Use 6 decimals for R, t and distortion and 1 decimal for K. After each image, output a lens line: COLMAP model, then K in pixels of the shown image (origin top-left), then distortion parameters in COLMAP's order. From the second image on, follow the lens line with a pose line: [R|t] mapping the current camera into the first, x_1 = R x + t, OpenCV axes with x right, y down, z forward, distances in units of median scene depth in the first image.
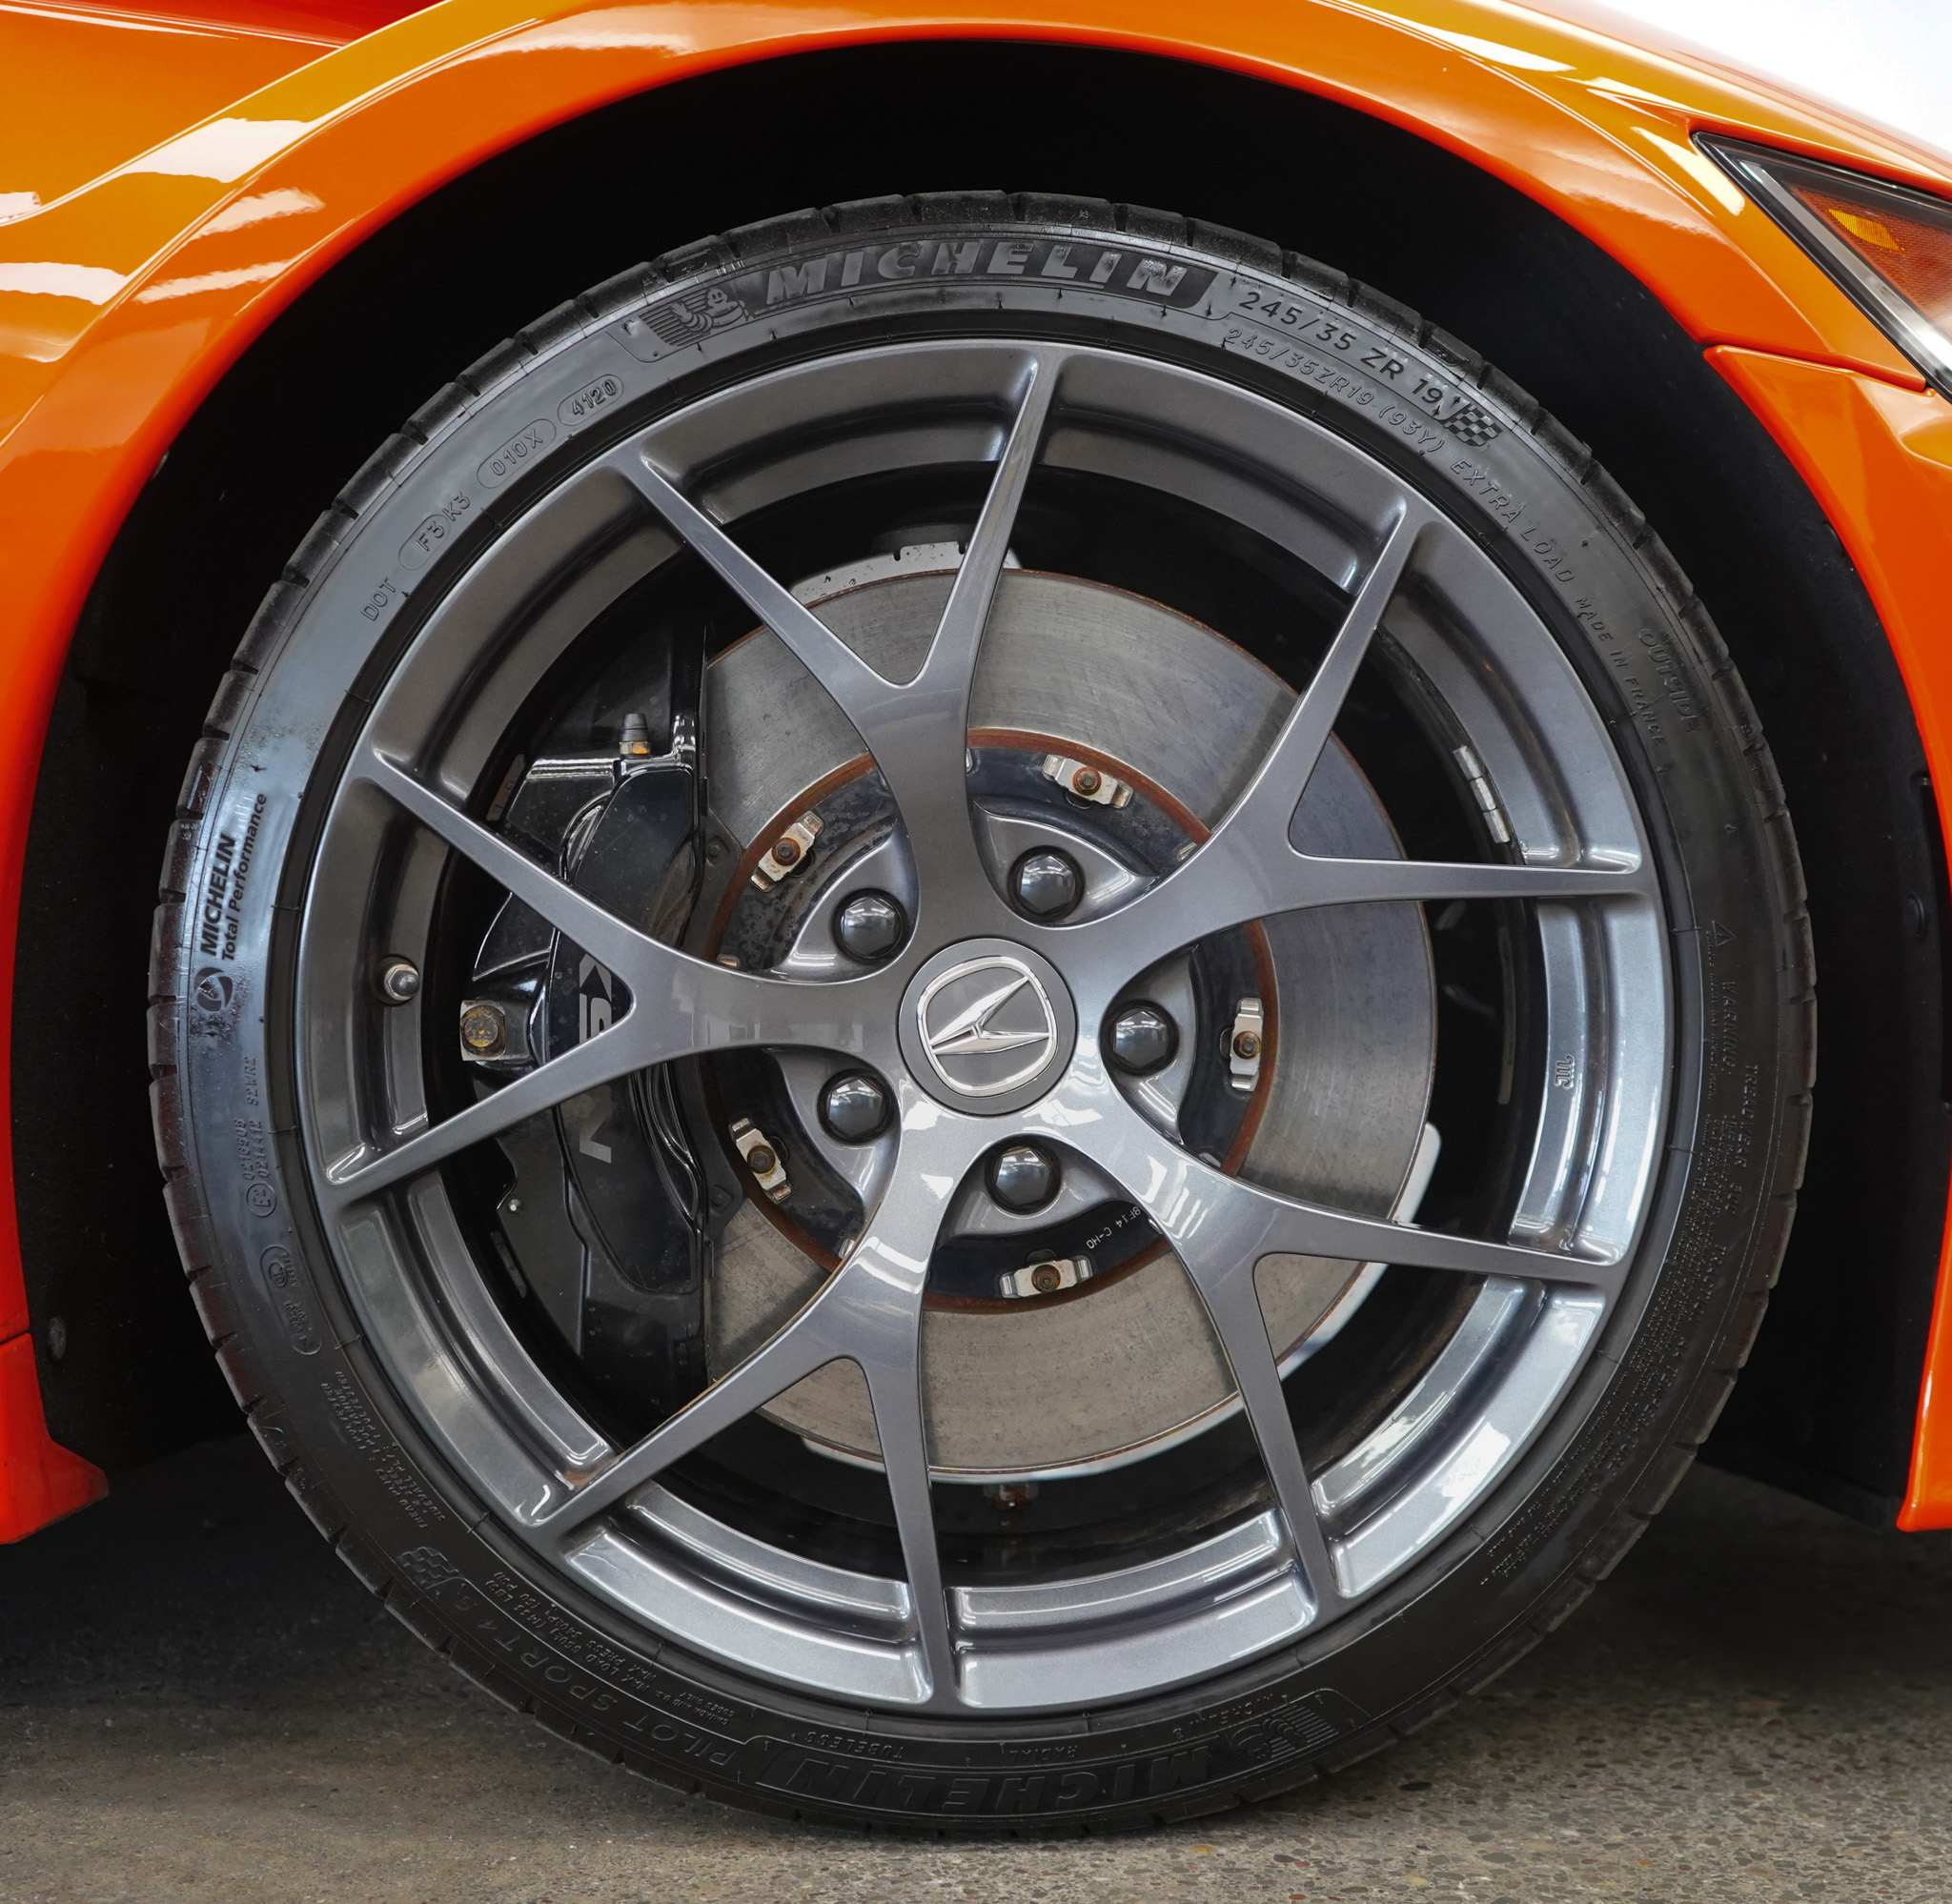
lens RADIAL K [[3156.7, 0, 977.4], [0, 3156.7, 951.3], [0, 0, 1]] dist [-0.008121, 0.042273]
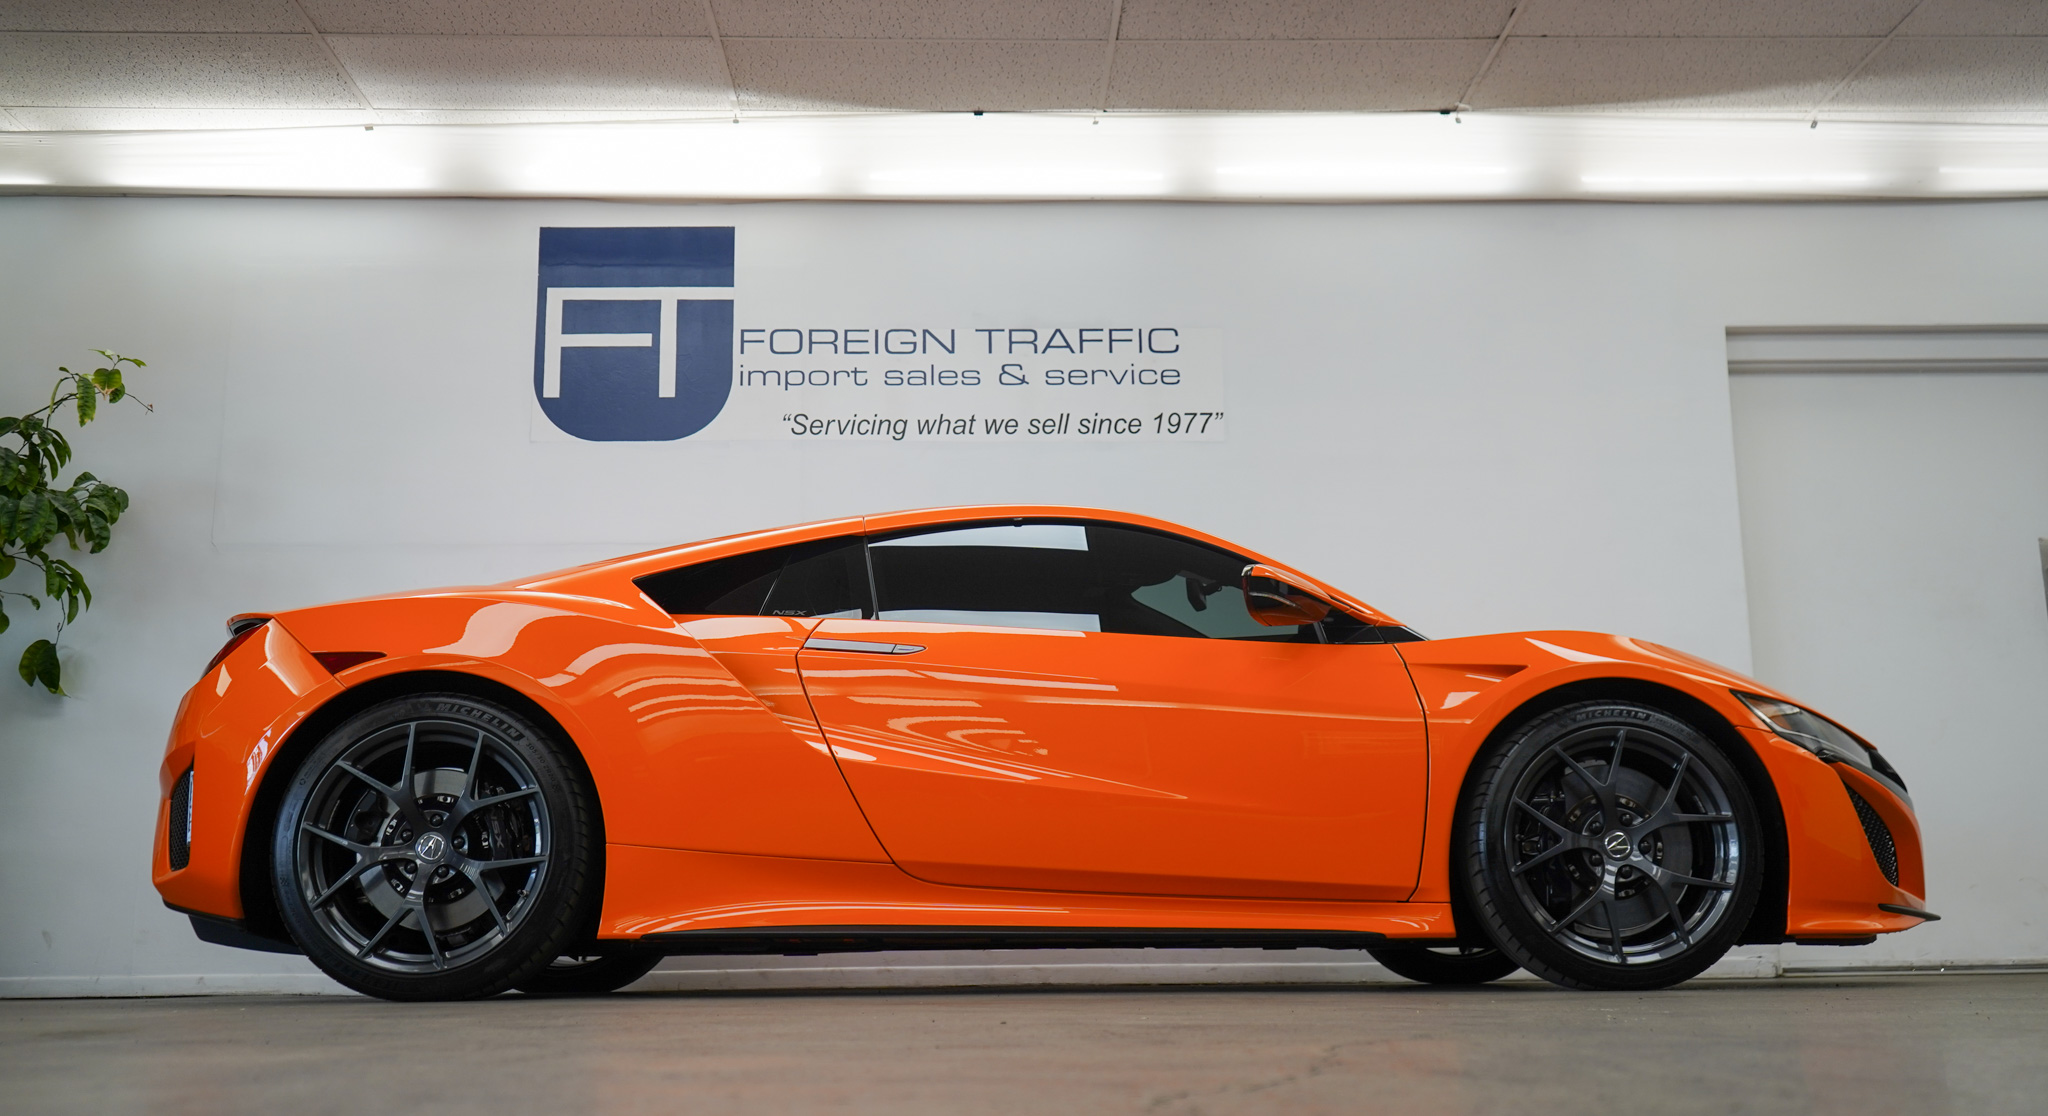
lens RADIAL K [[2162.5, 0, 1028.4], [0, 2162.5, 487.1], [0, 0, 1]] dist [0.024891, 0.006991]
pose [[0.999953, -0.005025, 0.008324, -1.100641], [0.006863, 0.971207, -0.238140, 0.322762], [-0.006888, 0.238186, 0.971195, -2.979642]]
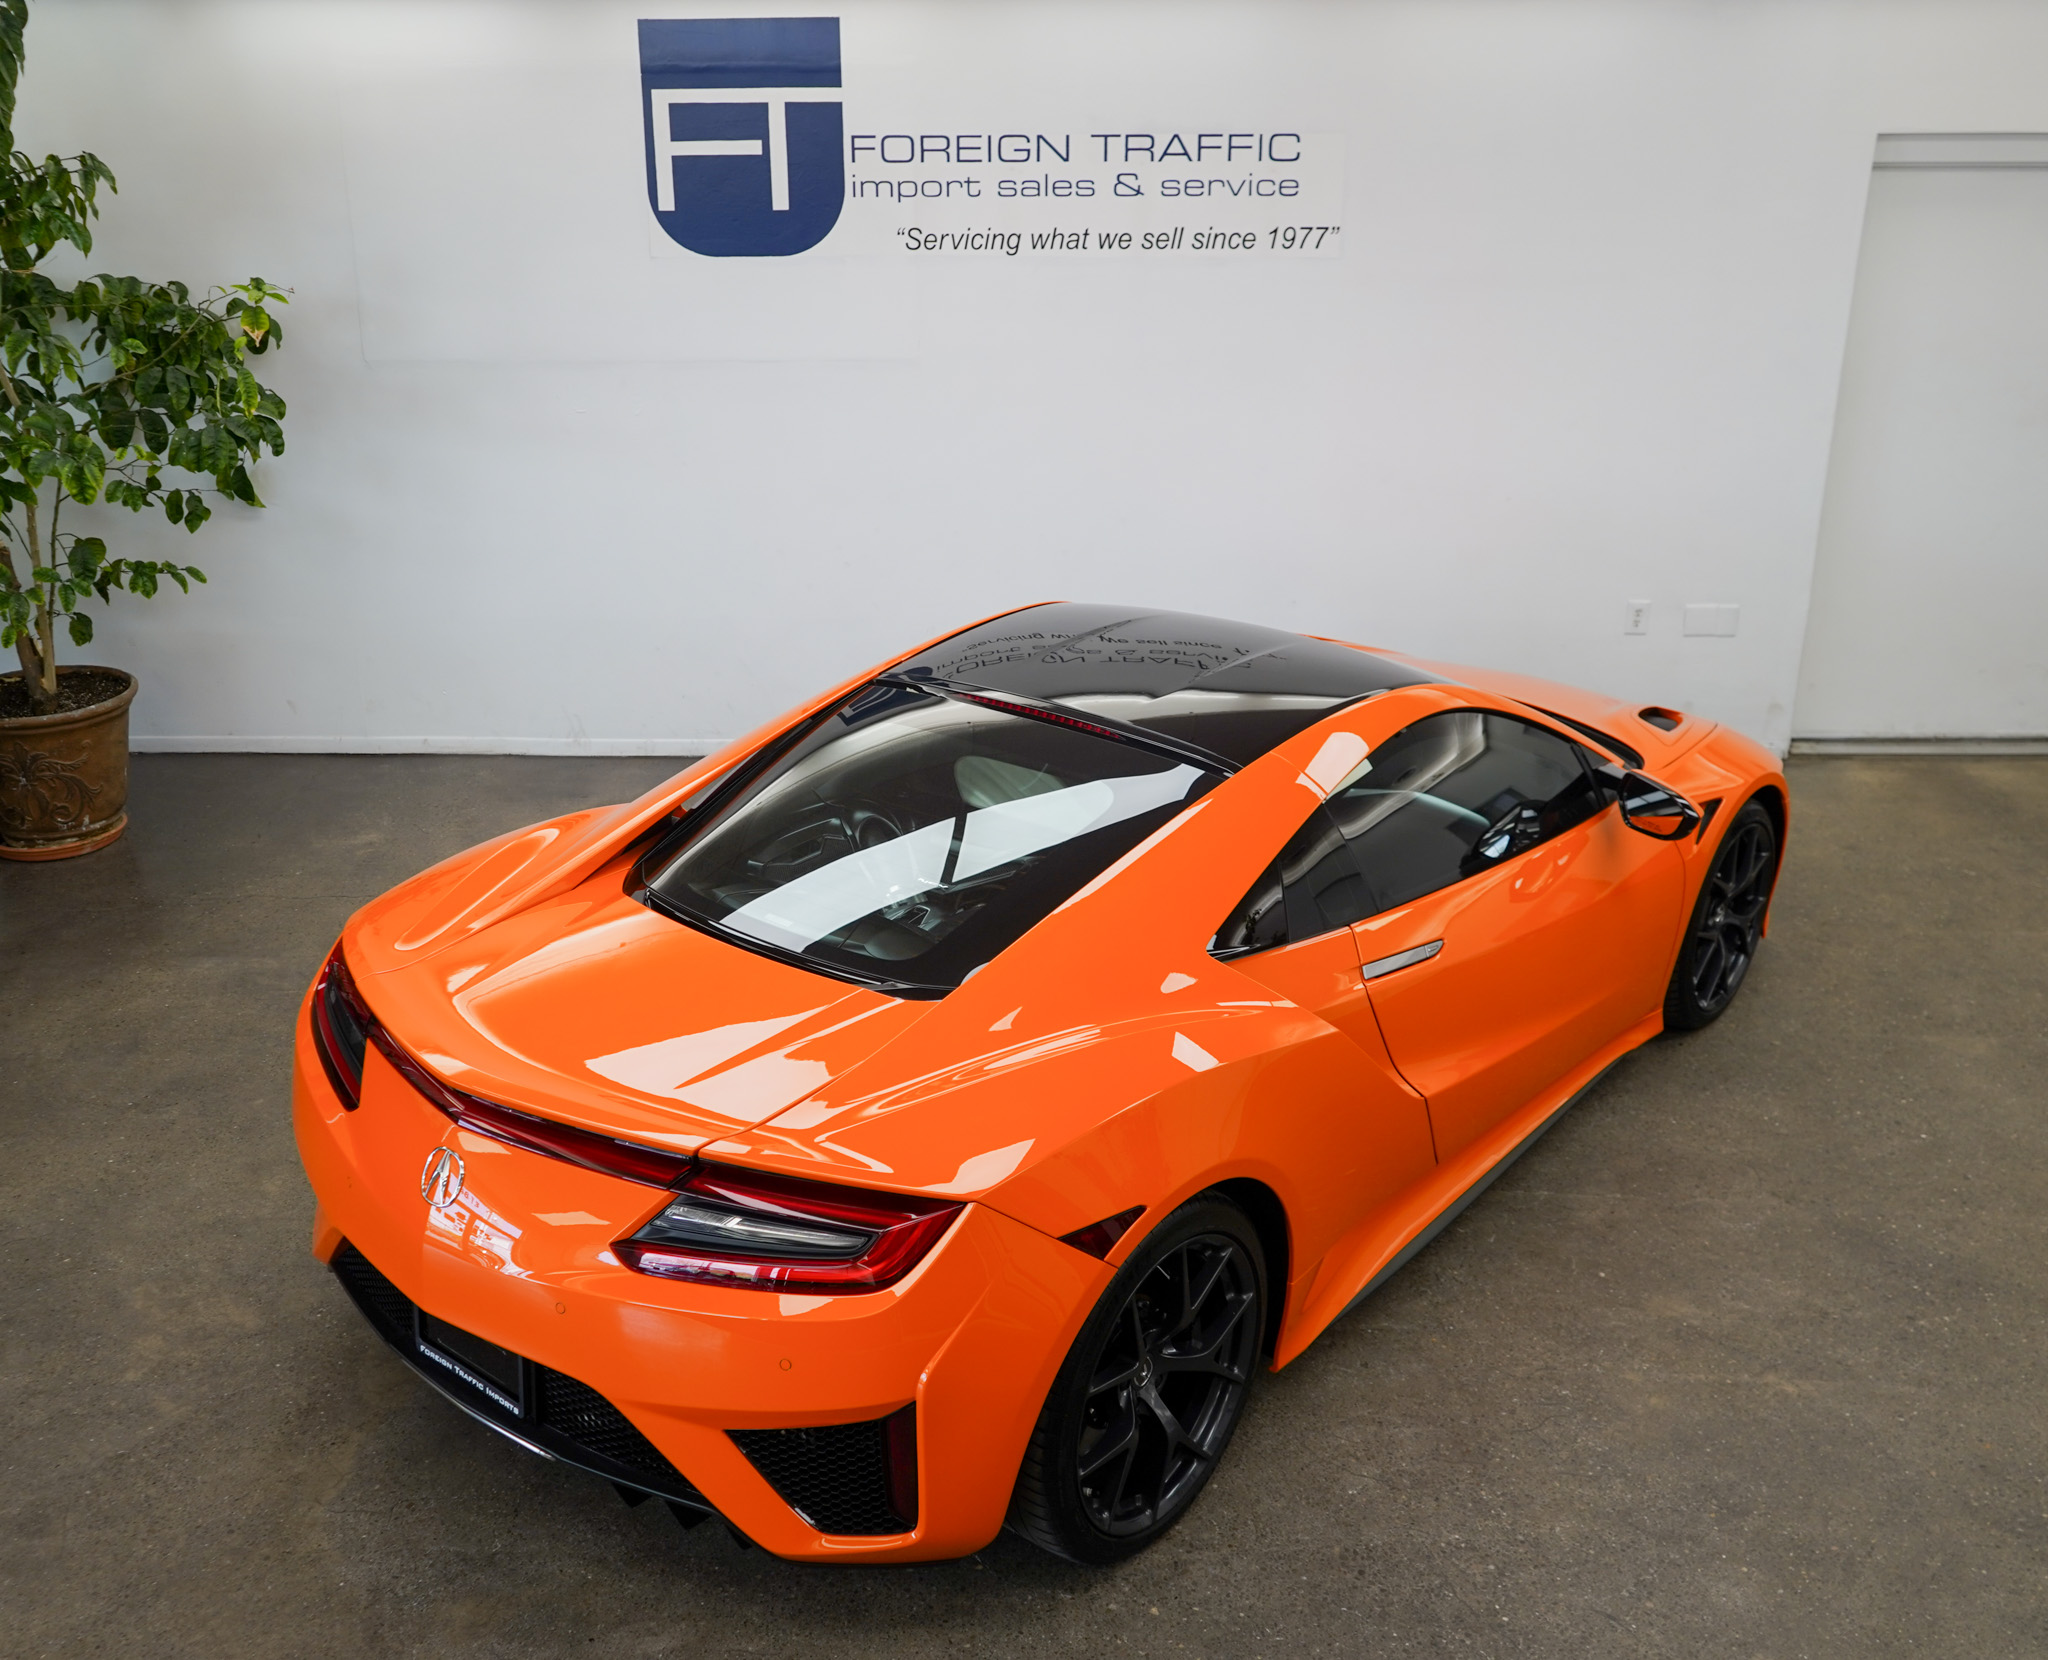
lens RADIAL K [[2062.2, 0, 996.4], [0, 2062.2, 824.2], [0, 0, 1]] dist [-0.009798, 0.029776]
pose [[0.998782, 0.018855, -0.045593, -1.162569], [-0.002133, 0.939733, 0.341903, -1.728364], [0.049292, -0.341390, 0.938628, -3.118690]]
